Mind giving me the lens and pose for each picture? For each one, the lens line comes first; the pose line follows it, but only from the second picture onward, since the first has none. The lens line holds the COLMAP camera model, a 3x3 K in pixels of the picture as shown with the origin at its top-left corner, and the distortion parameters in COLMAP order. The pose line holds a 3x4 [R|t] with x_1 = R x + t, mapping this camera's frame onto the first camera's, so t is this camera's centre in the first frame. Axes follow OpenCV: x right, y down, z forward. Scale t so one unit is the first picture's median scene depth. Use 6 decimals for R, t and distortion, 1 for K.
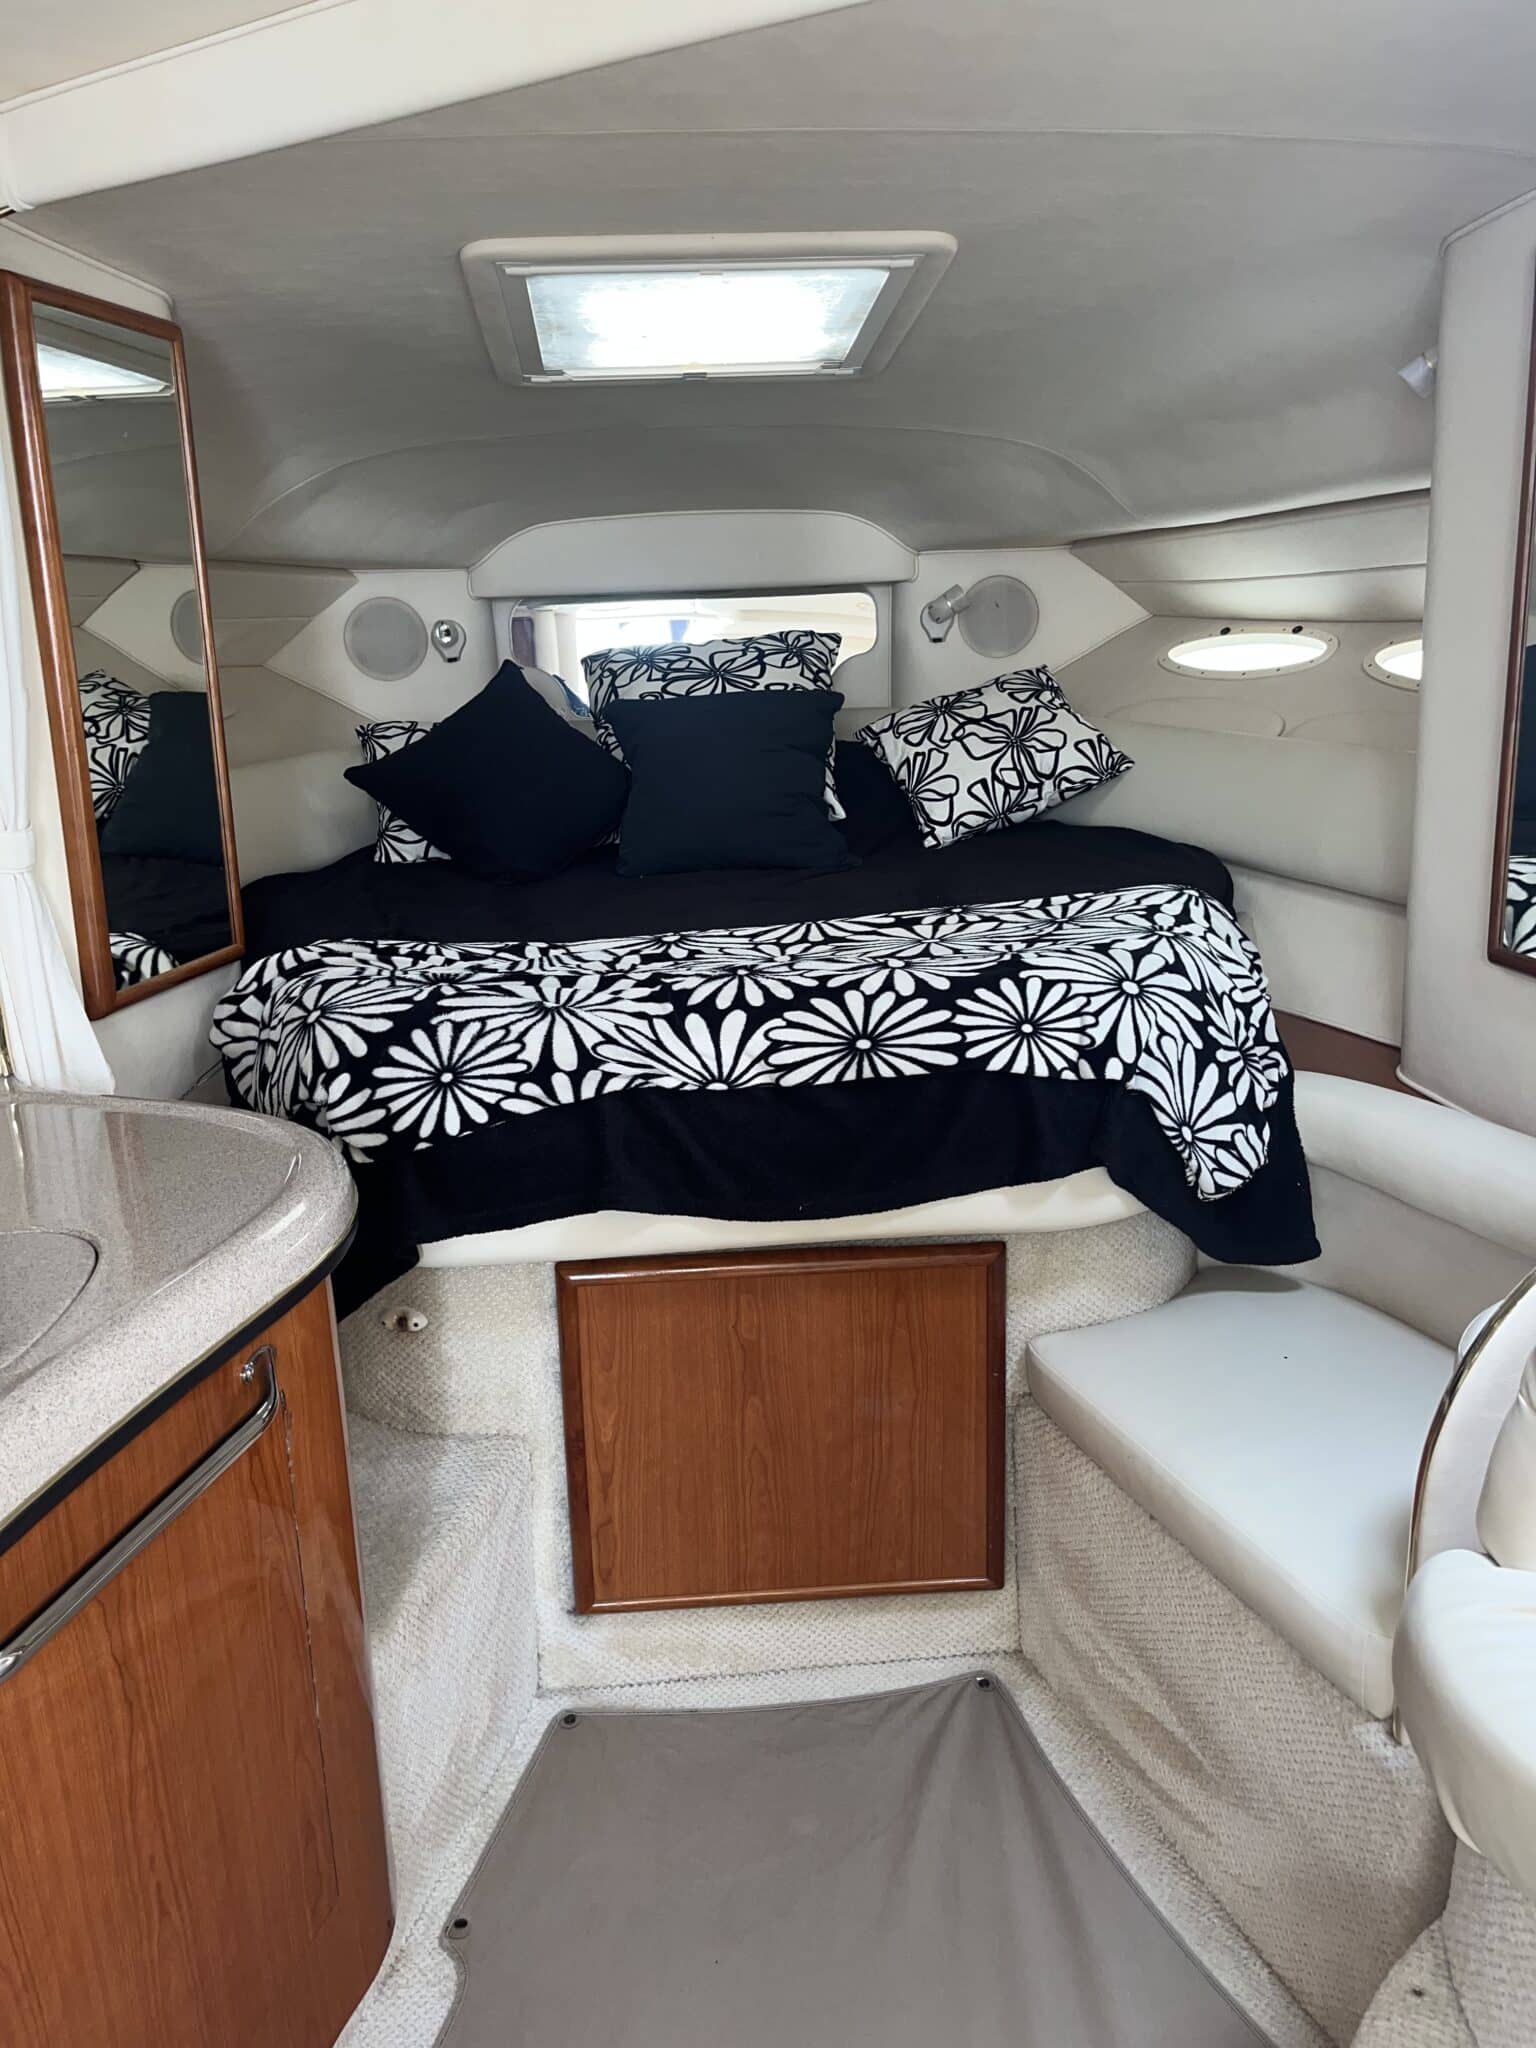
lens RADIAL K [[1588.7, 0, 768.0], [0, 1588.7, 1024.0], [0, 0, 1]] dist [0.083860, -0.104174]
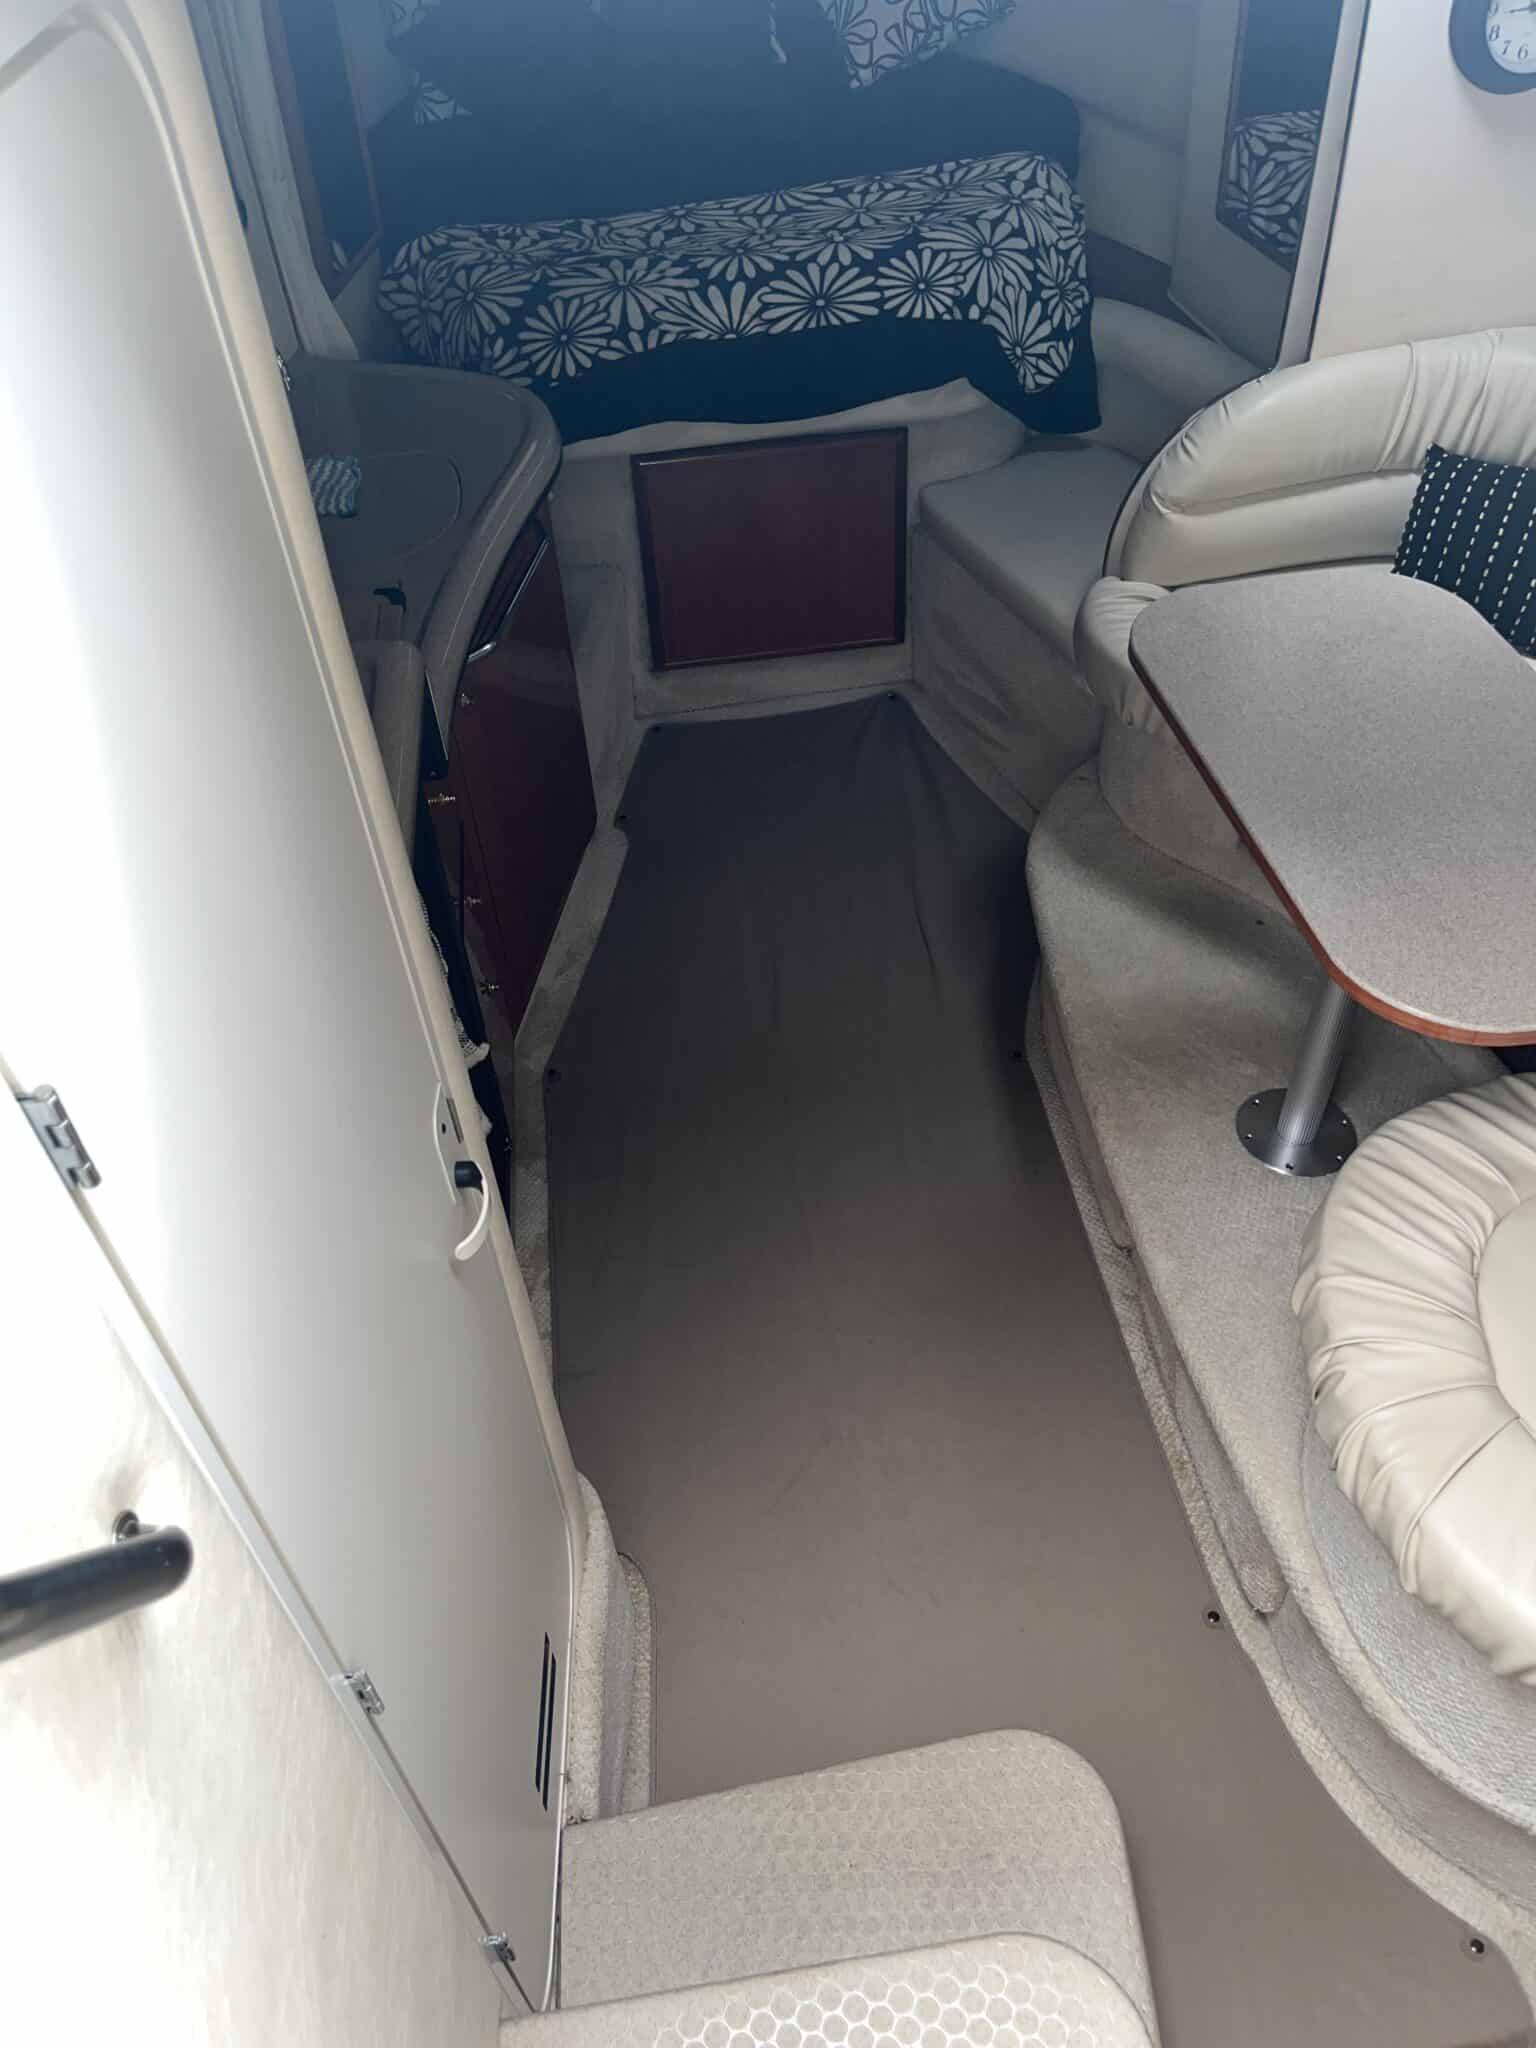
lens RADIAL K [[1588.7, 0, 768.0], [0, 1588.7, 1024.0], [0, 0, 1]] dist [0.083860, -0.104174]
pose [[0.997391, -0.062235, 0.036585, -0.093388], [0.036788, 0.874197, 0.484176, -0.133409], [-0.062116, -0.481567, 0.874206, -0.735696]]
